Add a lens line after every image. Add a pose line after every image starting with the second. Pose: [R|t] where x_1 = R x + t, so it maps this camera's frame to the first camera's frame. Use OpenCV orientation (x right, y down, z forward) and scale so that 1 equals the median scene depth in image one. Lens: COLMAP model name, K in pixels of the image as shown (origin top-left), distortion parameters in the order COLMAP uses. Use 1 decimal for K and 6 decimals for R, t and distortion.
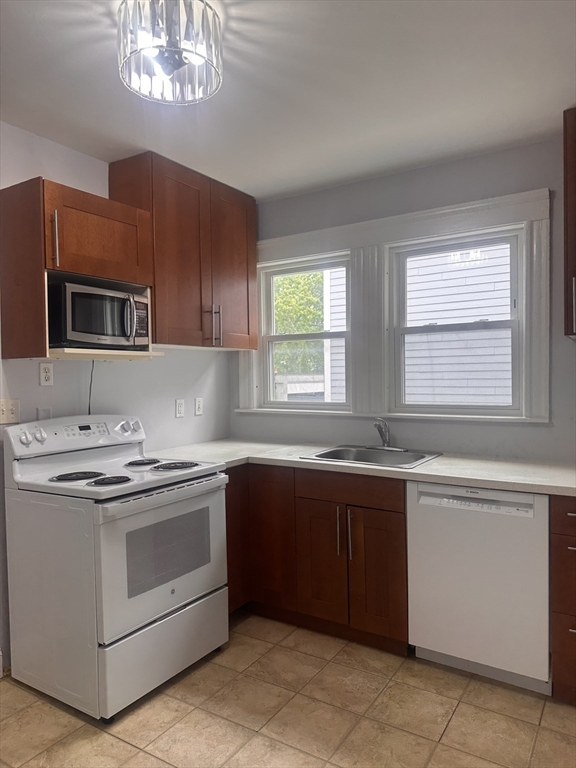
lens RADIAL K [[540.7, 0, 288.5], [0, 540.7, 384.9], [0, 0, 1]] dist [0.023585, -0.033795]
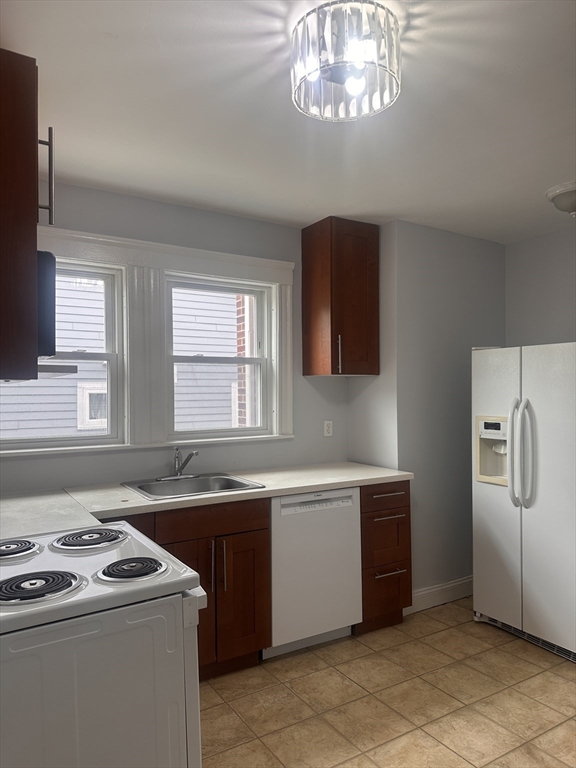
lens RADIAL K [[527.2, 0, 287.0], [0, 527.2, 393.4], [0, 0, 1]] dist [0.006225, -0.001884]
pose [[0.443981, 0.017311, 0.895869, -0.727729], [0.026540, 0.999121, -0.032459, 0.000857], [-0.895643, 0.038188, 0.443132, 0.482479]]
